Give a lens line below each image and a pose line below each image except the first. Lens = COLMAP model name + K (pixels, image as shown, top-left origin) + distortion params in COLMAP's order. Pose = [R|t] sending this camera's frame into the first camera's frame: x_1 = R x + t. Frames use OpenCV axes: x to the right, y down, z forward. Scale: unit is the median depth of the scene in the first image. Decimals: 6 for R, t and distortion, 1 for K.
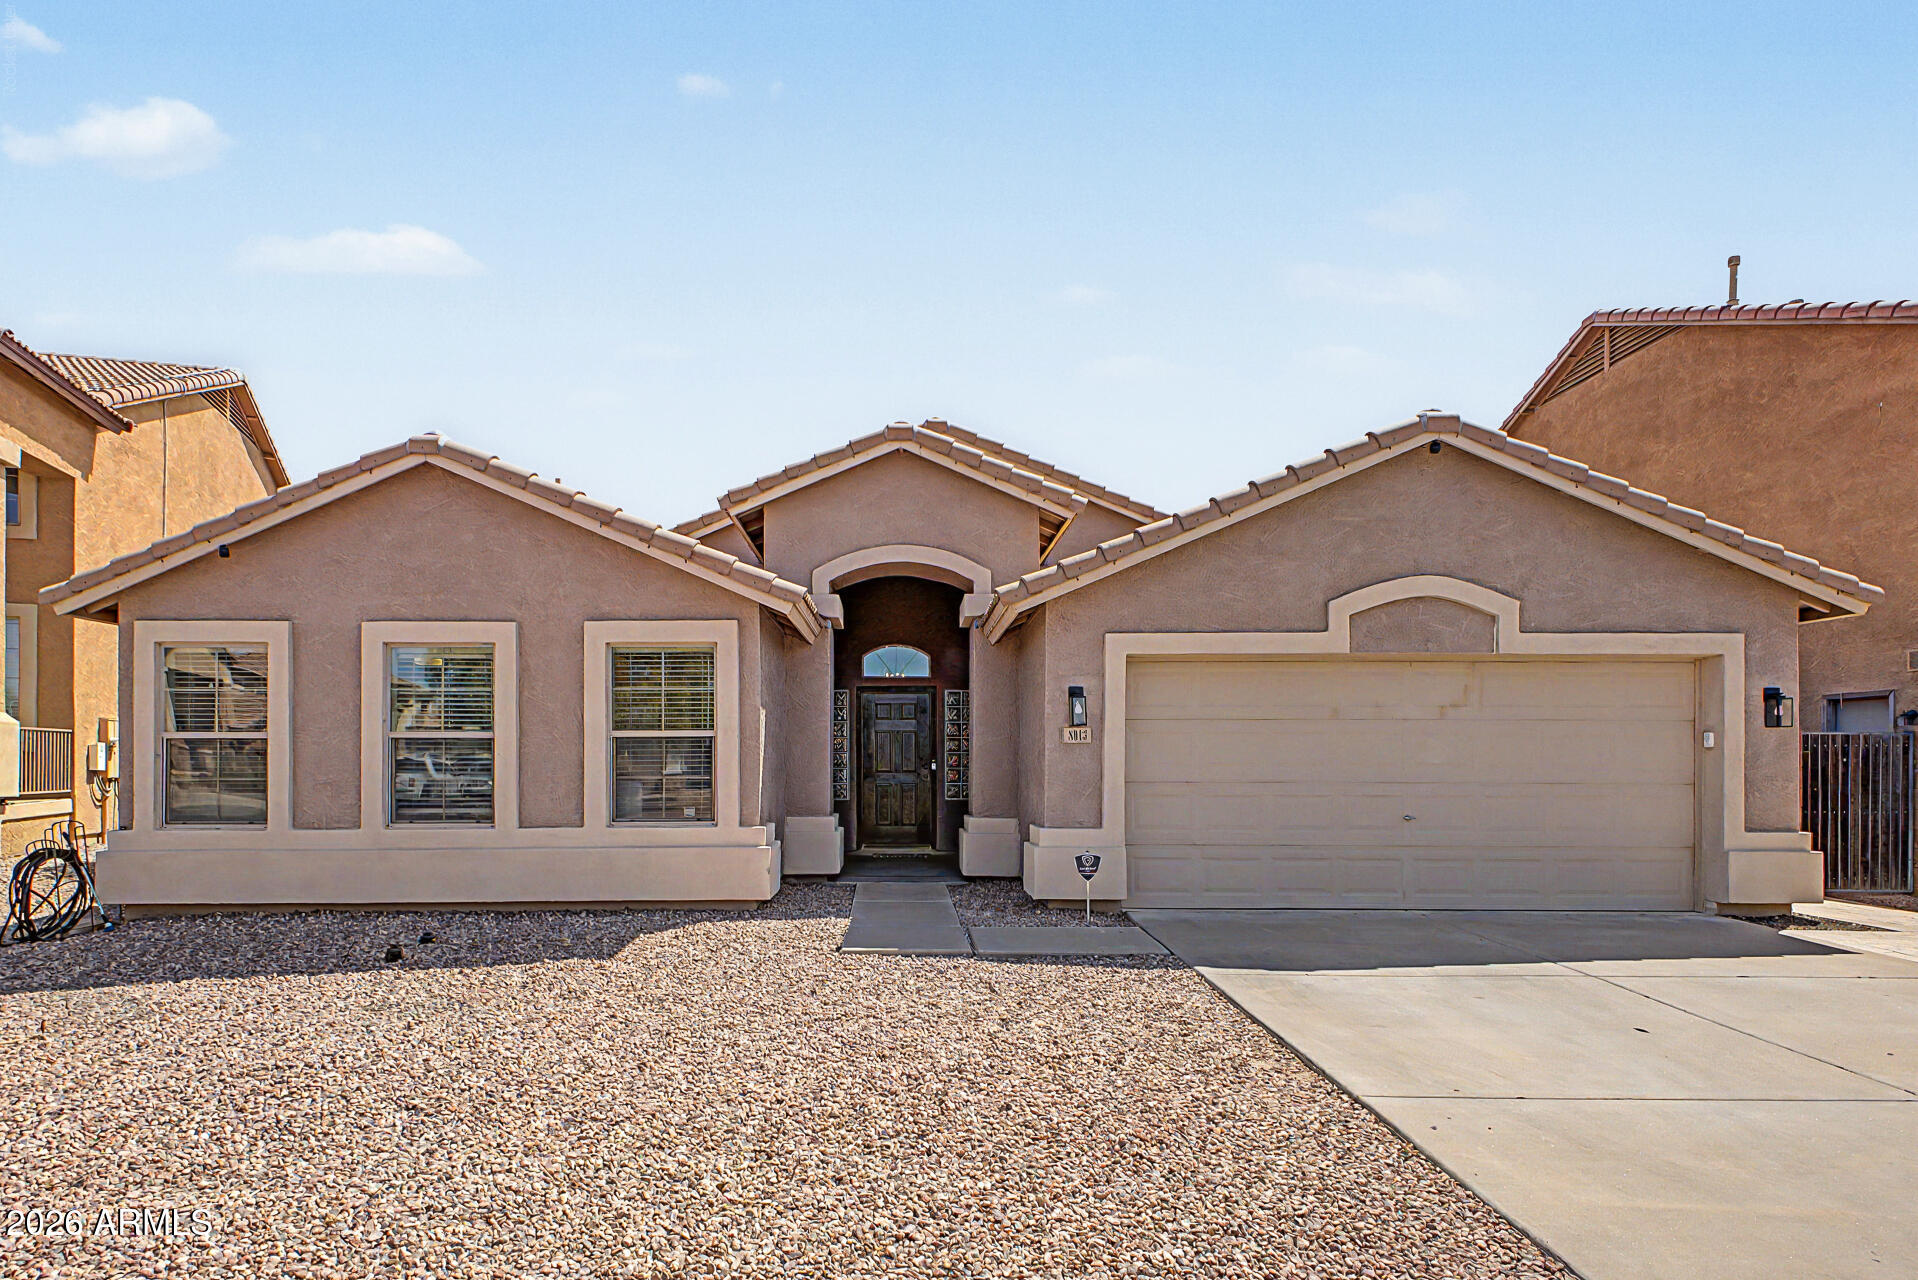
lens RADIAL K [[811.9, 0, 958.9], [0, 811.9, 618.0], [0, 0, 1]] dist [0.009588, -0.000574]
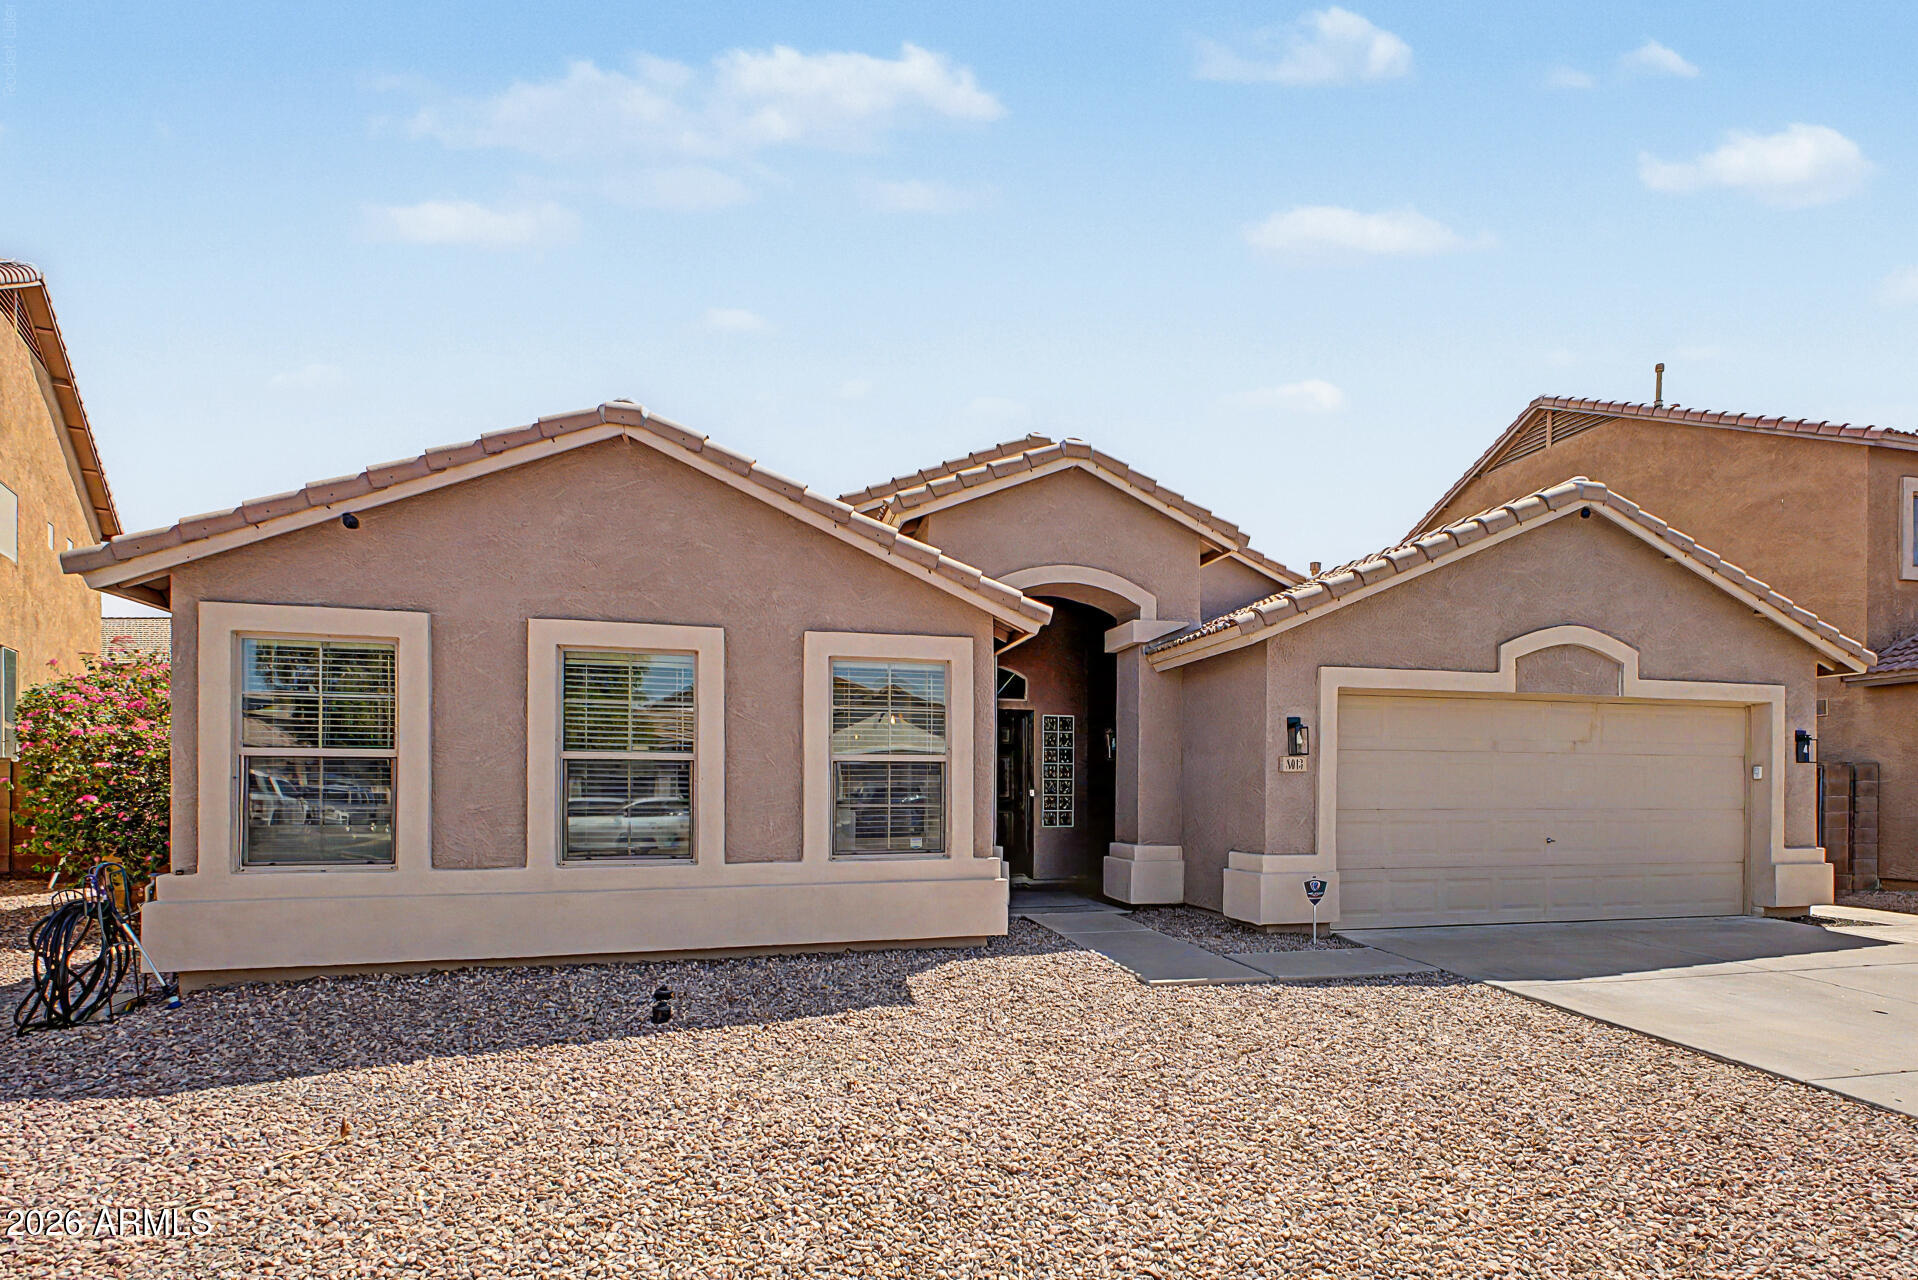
lens RADIAL K [[850.7, 0, 959.0], [0, 850.7, 640.0], [0, 0, 1]] dist [0.008282, -0.000104]
pose [[0.970317, 0.043973, 0.237806, -0.528020], [-0.045601, 0.998959, 0.001344, 0.004953], [-0.237499, -0.012148, 0.971312, 0.054409]]
